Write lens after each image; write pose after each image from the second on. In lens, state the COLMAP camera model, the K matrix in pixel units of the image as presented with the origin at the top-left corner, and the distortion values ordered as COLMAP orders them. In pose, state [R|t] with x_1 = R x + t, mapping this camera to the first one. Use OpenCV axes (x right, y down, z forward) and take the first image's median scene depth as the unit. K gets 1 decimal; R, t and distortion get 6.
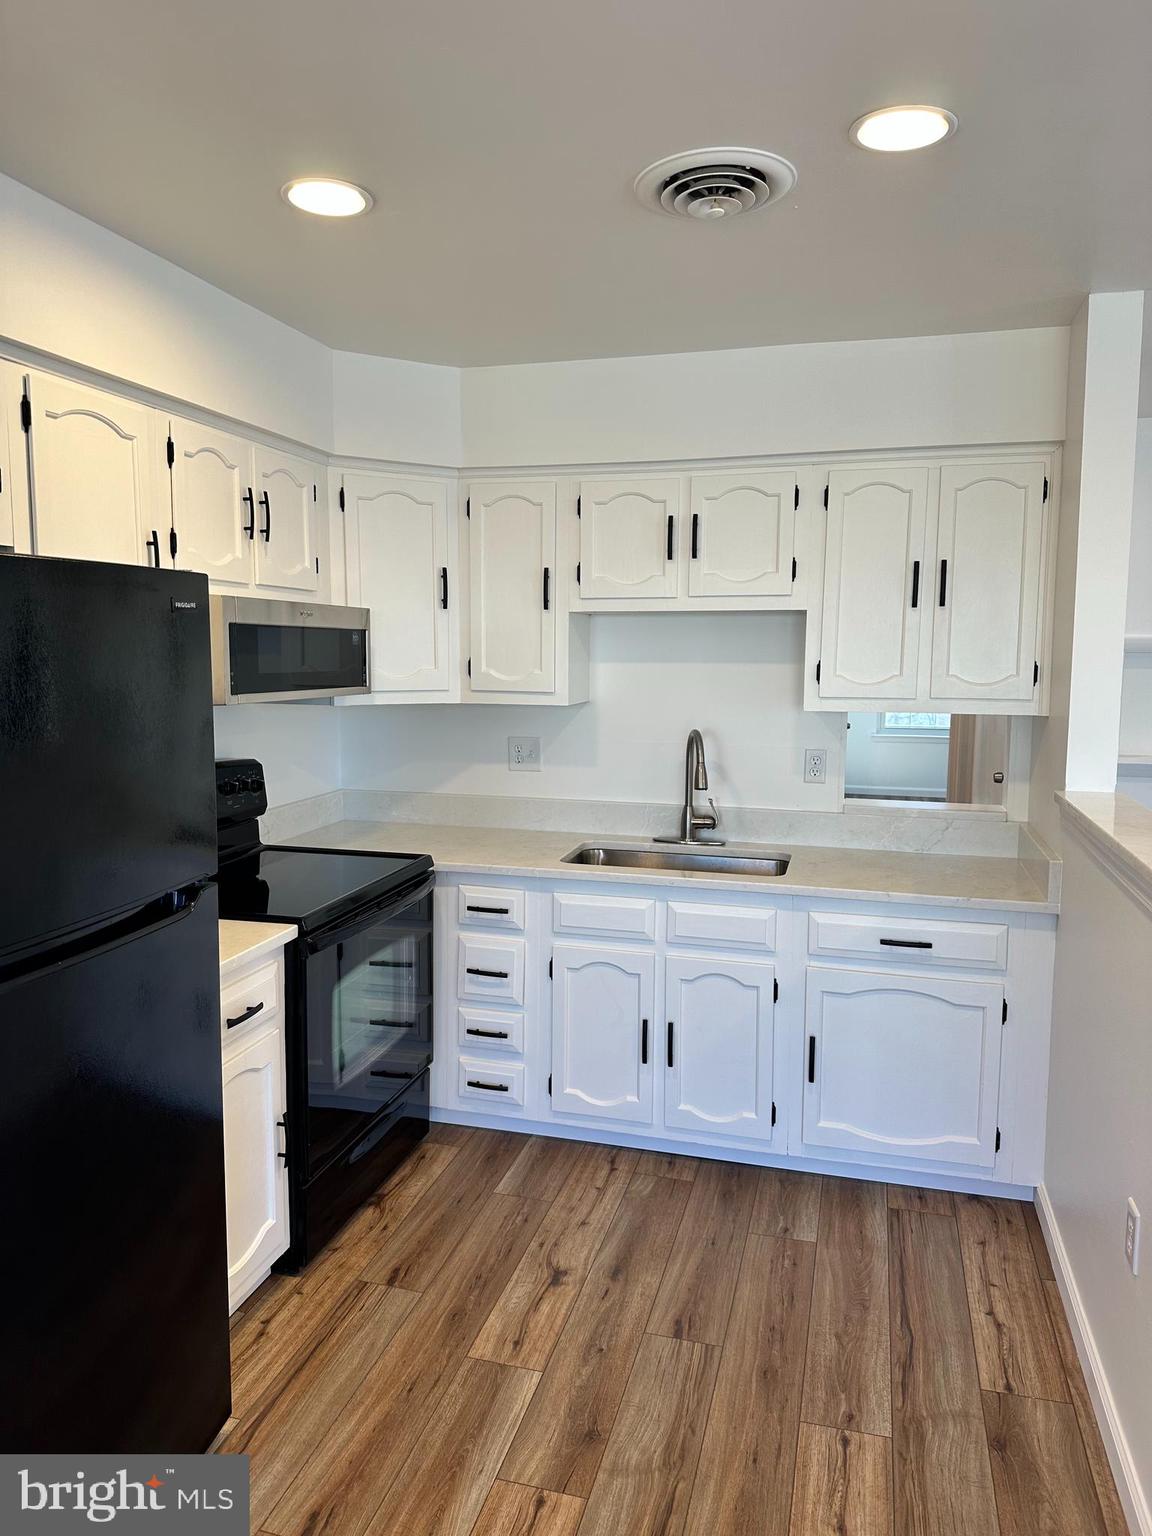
lens RADIAL K [[1074.8, 0, 584.8], [0, 1074.8, 775.1], [0, 0, 1]] dist [0.041418, -0.042663]
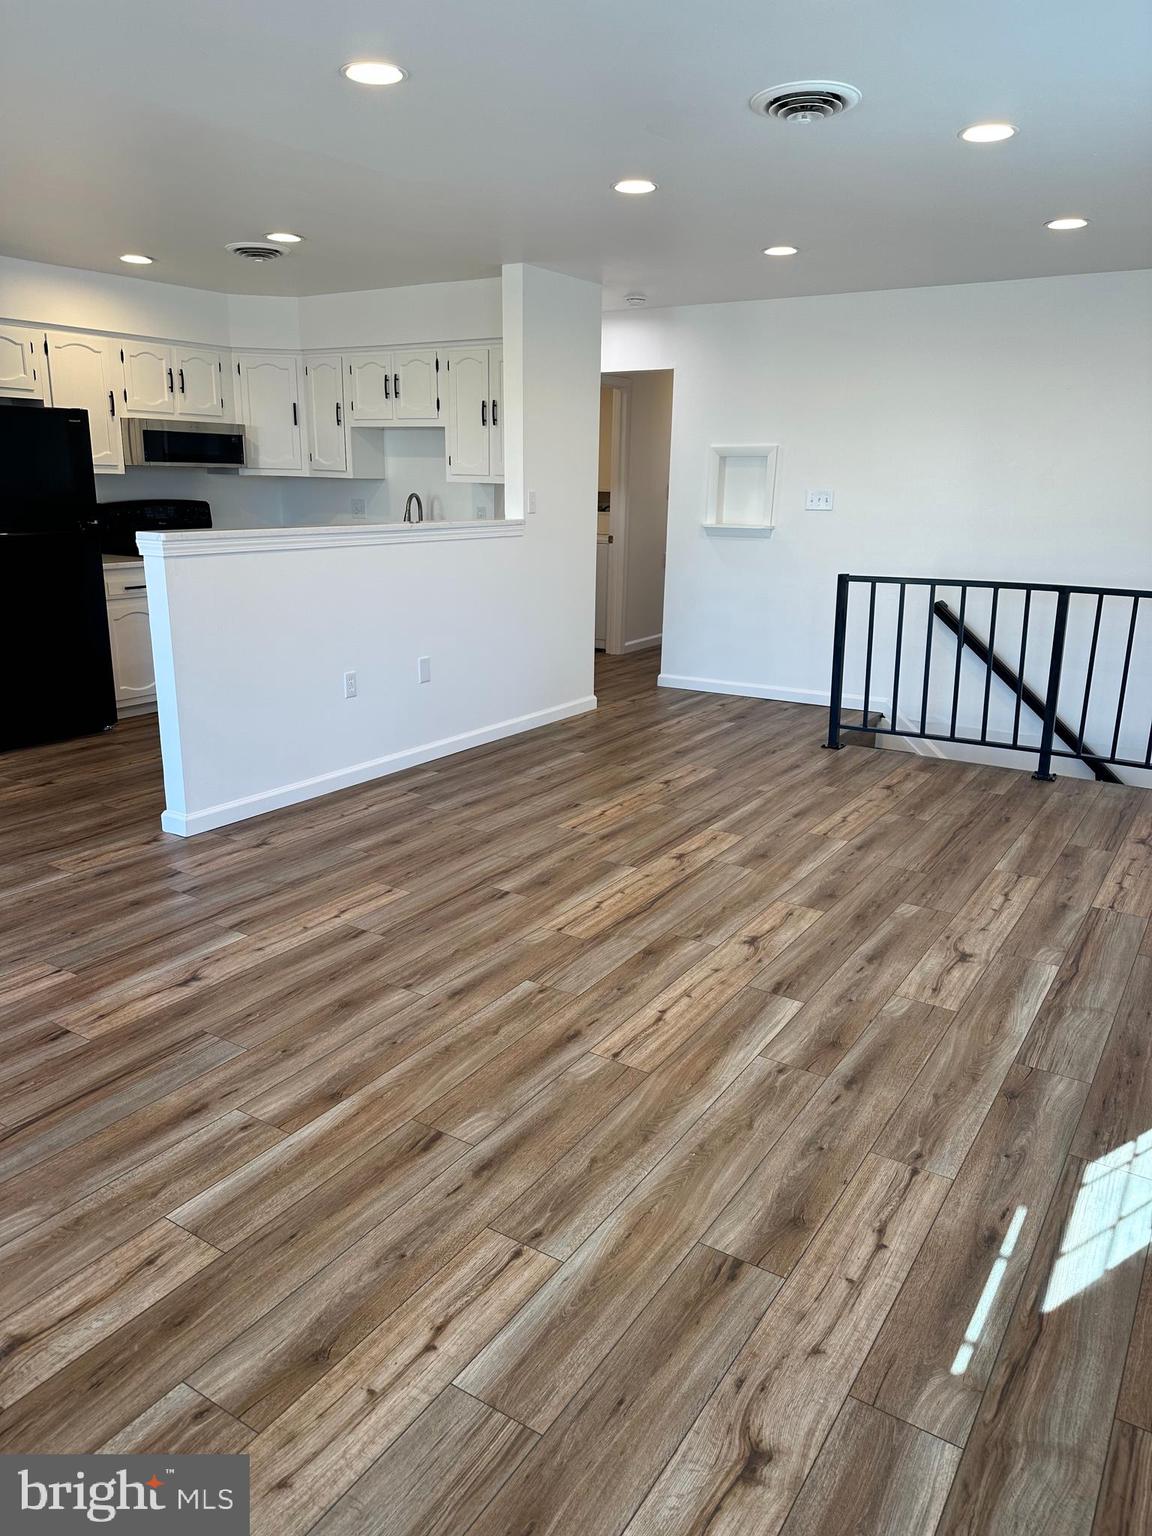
lens RADIAL K [[1074.8, 0, 562.4], [0, 1074.8, 748.0], [0, 0, 1]] dist [0.041418, -0.042663]
pose [[0.952957, 0.085531, -0.290786, 0.996630], [-0.046386, 0.989213, 0.138946, 0.134551], [0.299534, -0.118921, 0.946645, -0.809320]]
